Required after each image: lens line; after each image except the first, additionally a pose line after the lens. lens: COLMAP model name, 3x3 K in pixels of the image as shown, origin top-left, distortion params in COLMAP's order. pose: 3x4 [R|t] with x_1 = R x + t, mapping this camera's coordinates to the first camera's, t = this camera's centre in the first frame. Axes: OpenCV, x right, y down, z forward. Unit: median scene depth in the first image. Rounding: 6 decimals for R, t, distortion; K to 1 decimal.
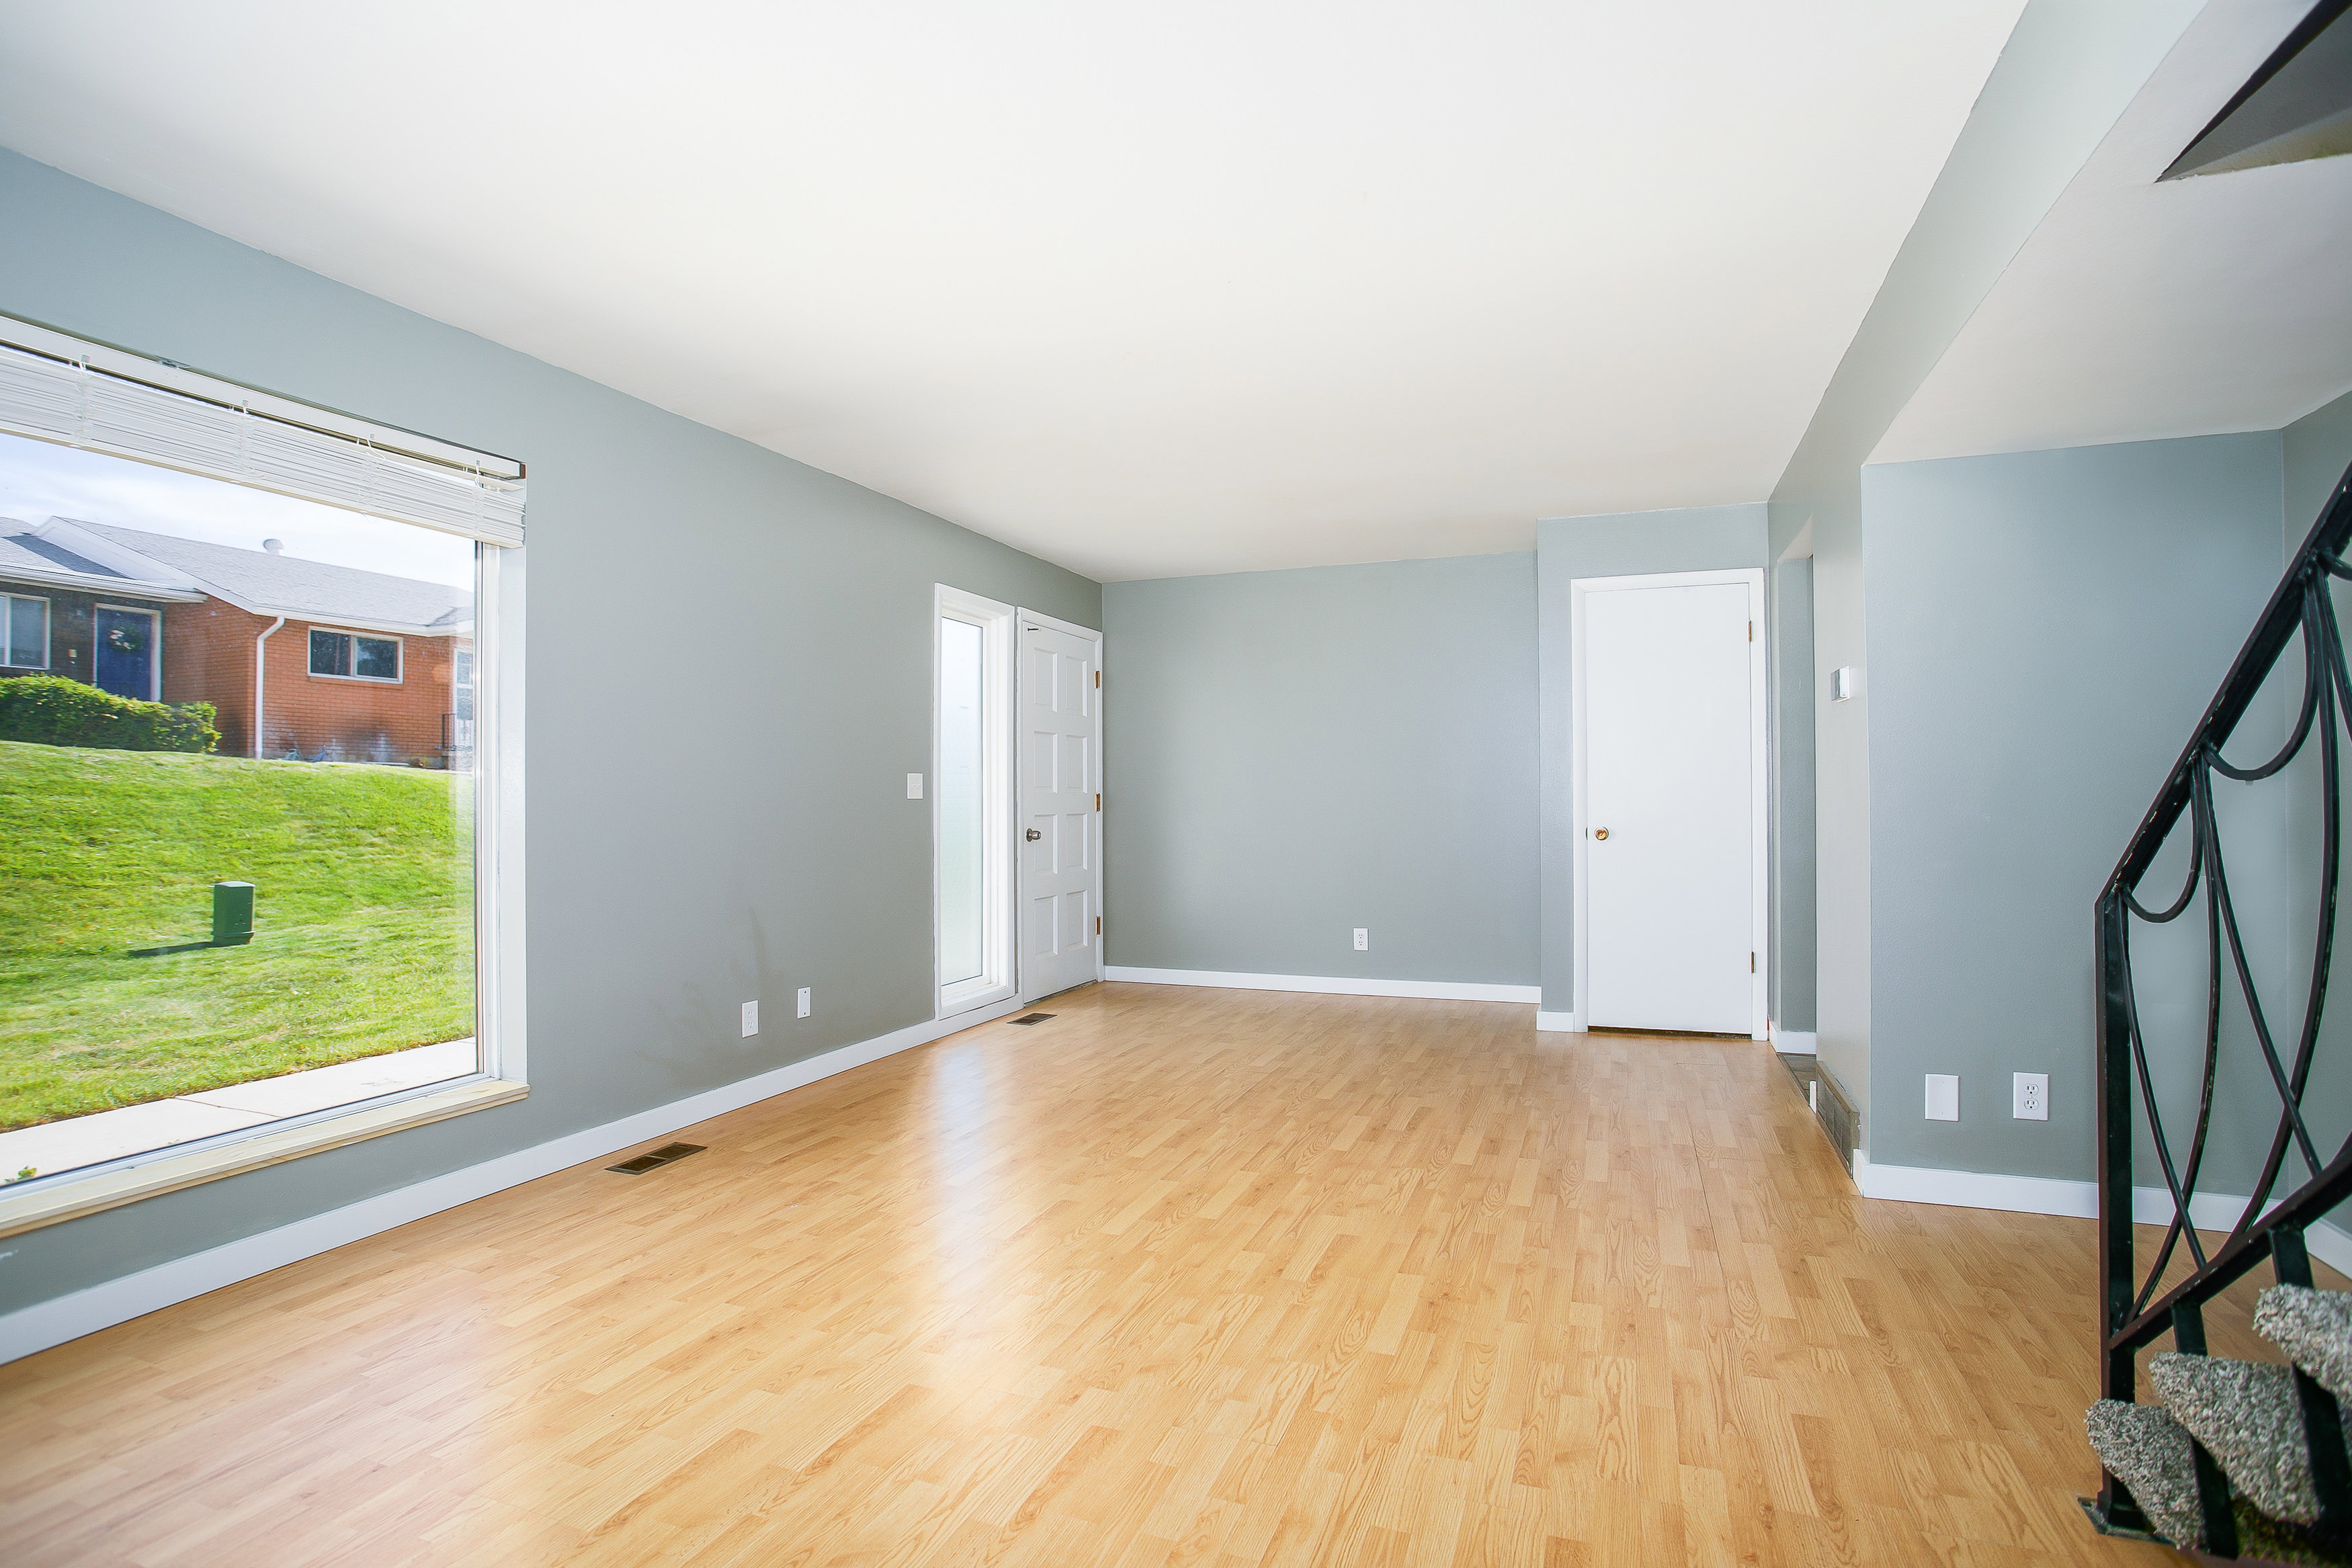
lens RADIAL K [[1158.0, 0, 1176.0], [0, 1158.0, 784.0], [0, 0, 1]] dist [-0.071389, 0.028422]
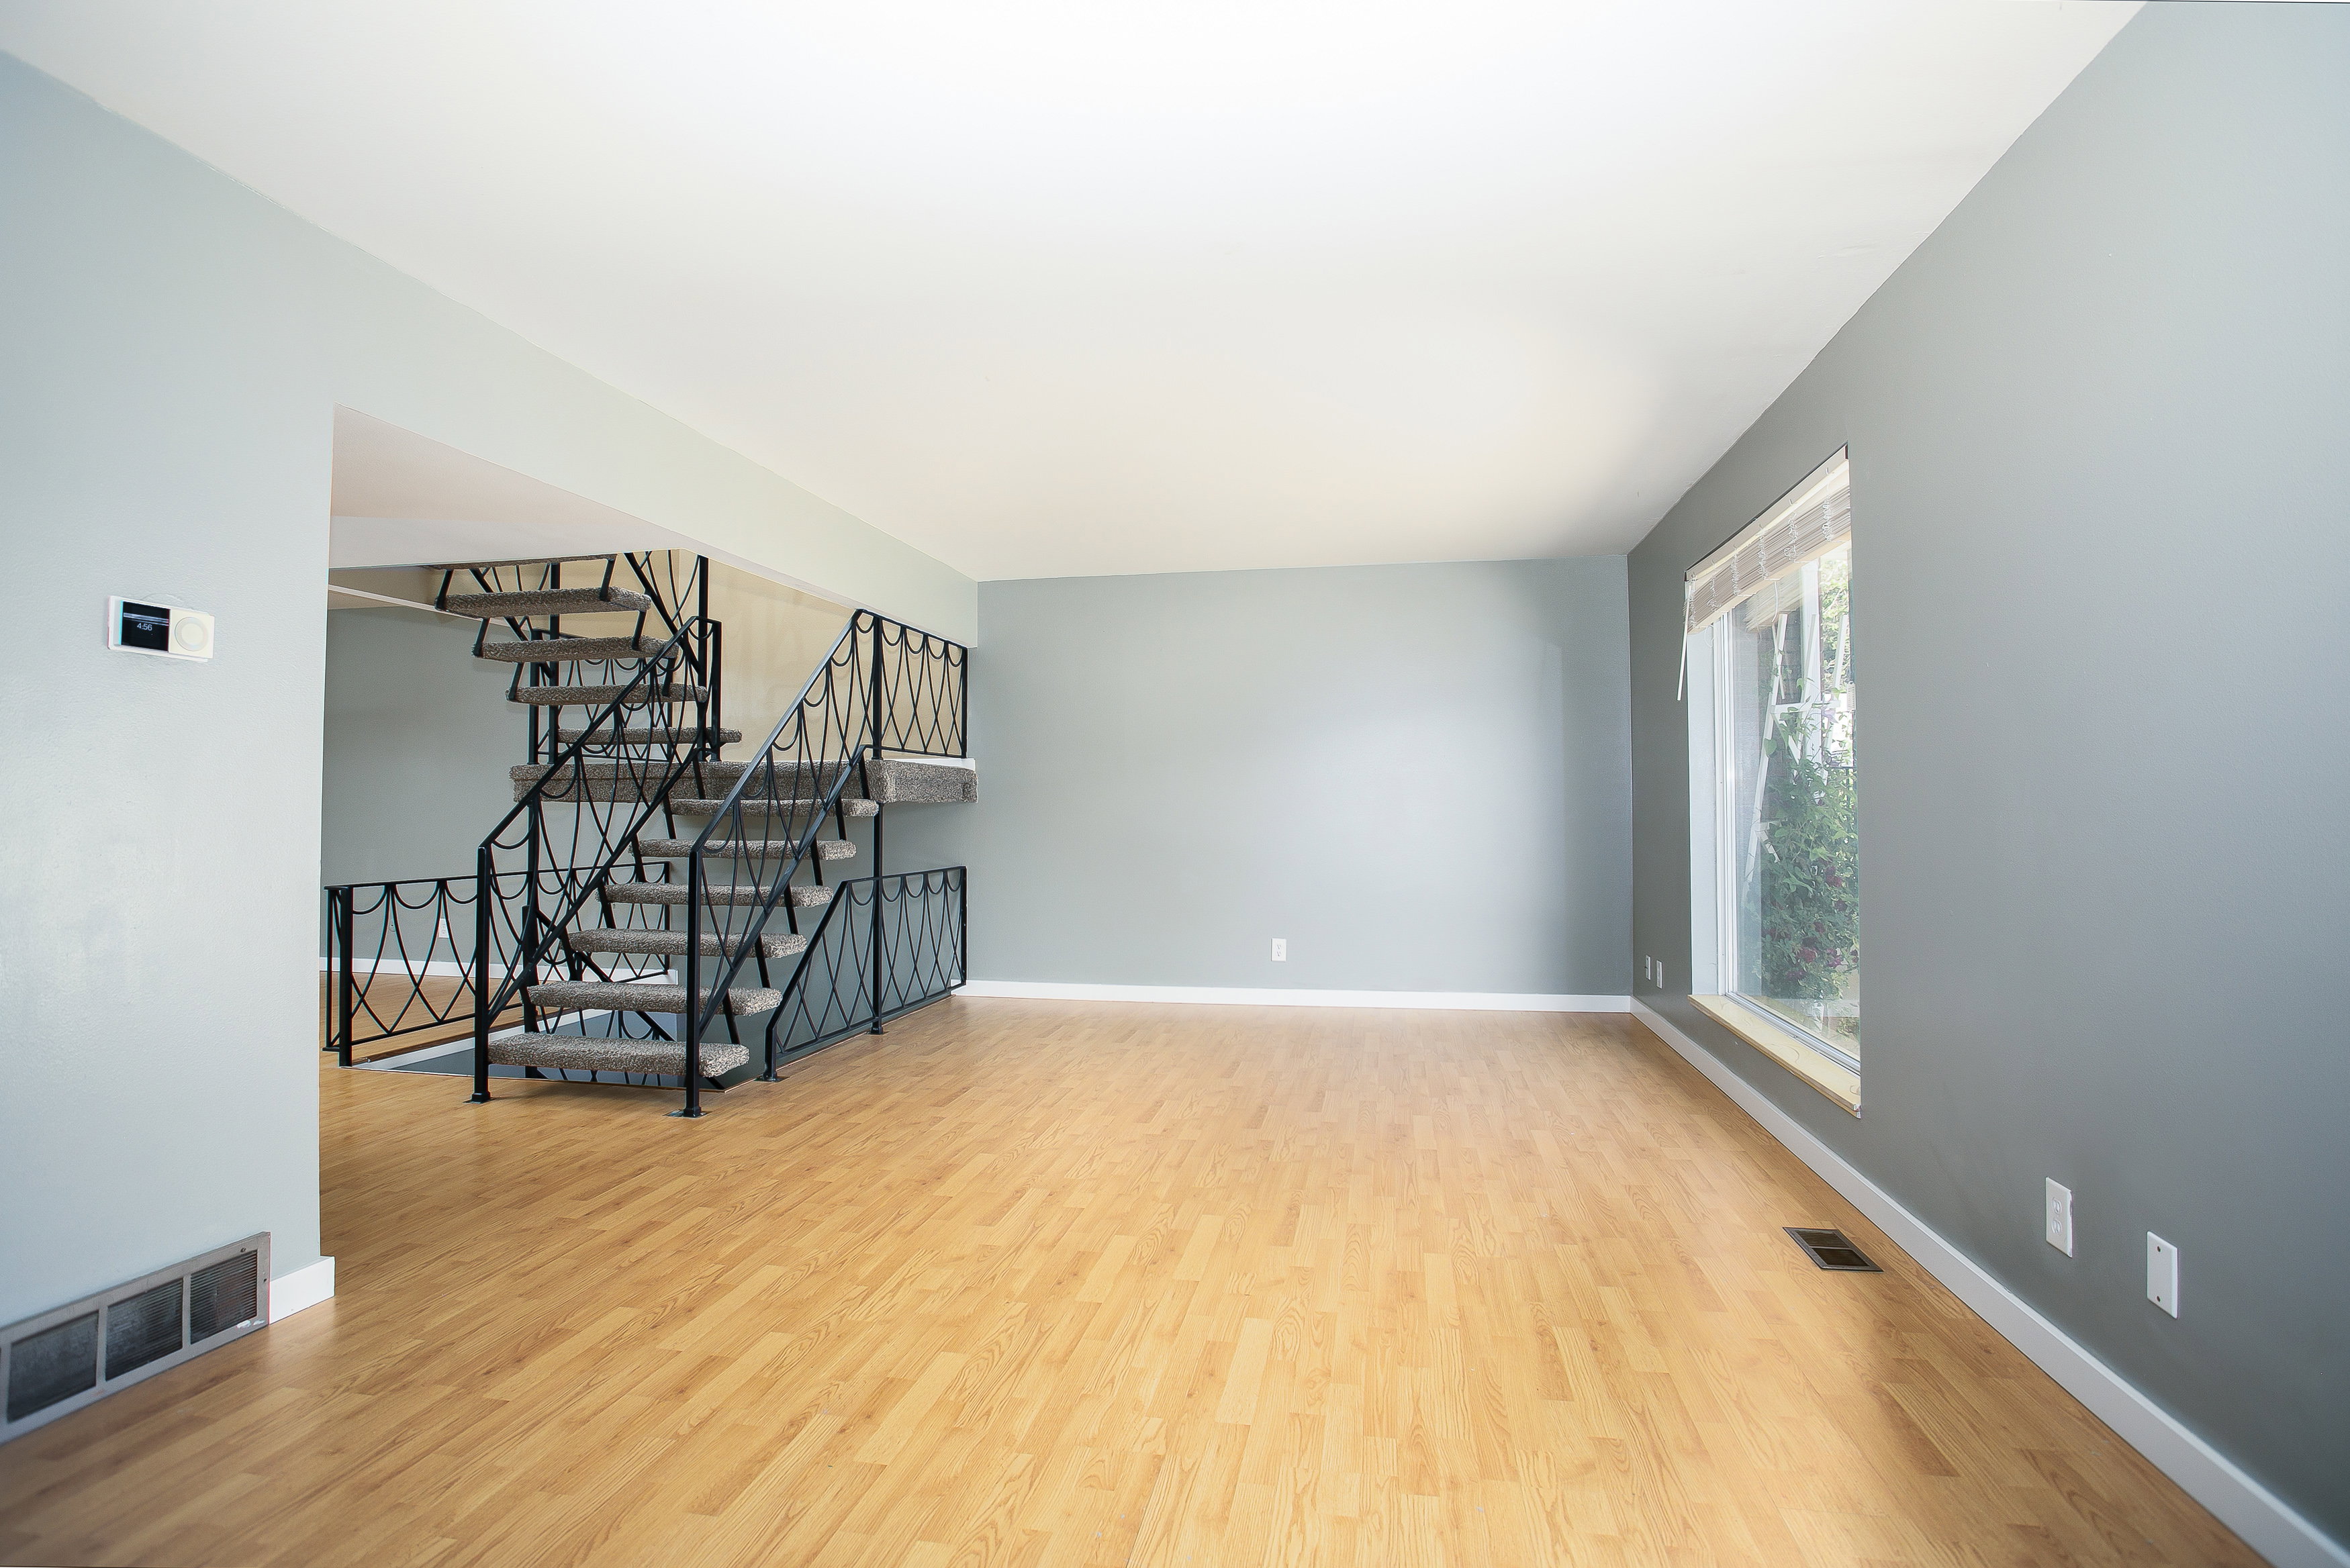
lens RADIAL K [[1157.0, 0, 1175.0], [0, 1157.0, 784.0], [0, 0, 1]] dist [-0.071389, 0.028422]
pose [[-0.982895, 0.003503, -0.184136, 0.156950], [0.009166, 0.999511, -0.029911, 0.025719], [0.183941, -0.031087, -0.982446, 1.905783]]
